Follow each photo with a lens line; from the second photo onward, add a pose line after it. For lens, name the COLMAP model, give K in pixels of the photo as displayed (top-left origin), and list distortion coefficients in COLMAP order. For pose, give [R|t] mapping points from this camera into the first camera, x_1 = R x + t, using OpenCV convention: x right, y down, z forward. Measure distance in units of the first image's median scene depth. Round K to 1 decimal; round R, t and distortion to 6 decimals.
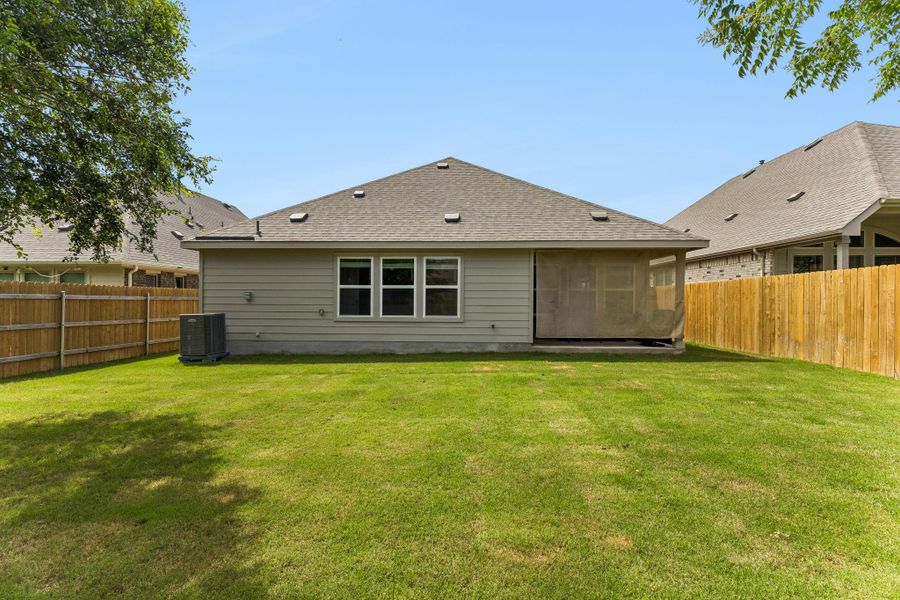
lens RADIAL K [[413.6, 0, 450.0], [0, 413.6, 300.0], [0, 0, 1]] dist [-0.044421, 0.000114]
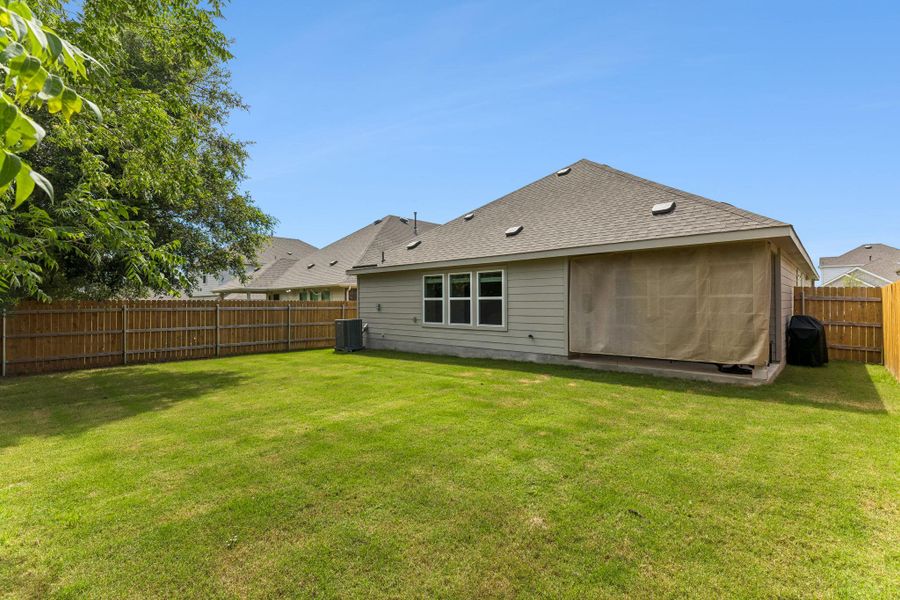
lens RADIAL K [[406.4, 0, 452.3], [0, 406.4, 303.2], [0, 0, 1]] dist [-0.001696, -0.000646]
pose [[0.756606, -0.006769, -0.653836, 0.599579], [-0.003159, 0.999897, -0.014007, -0.003159], [0.653863, 0.012664, 0.756507, 0.128630]]
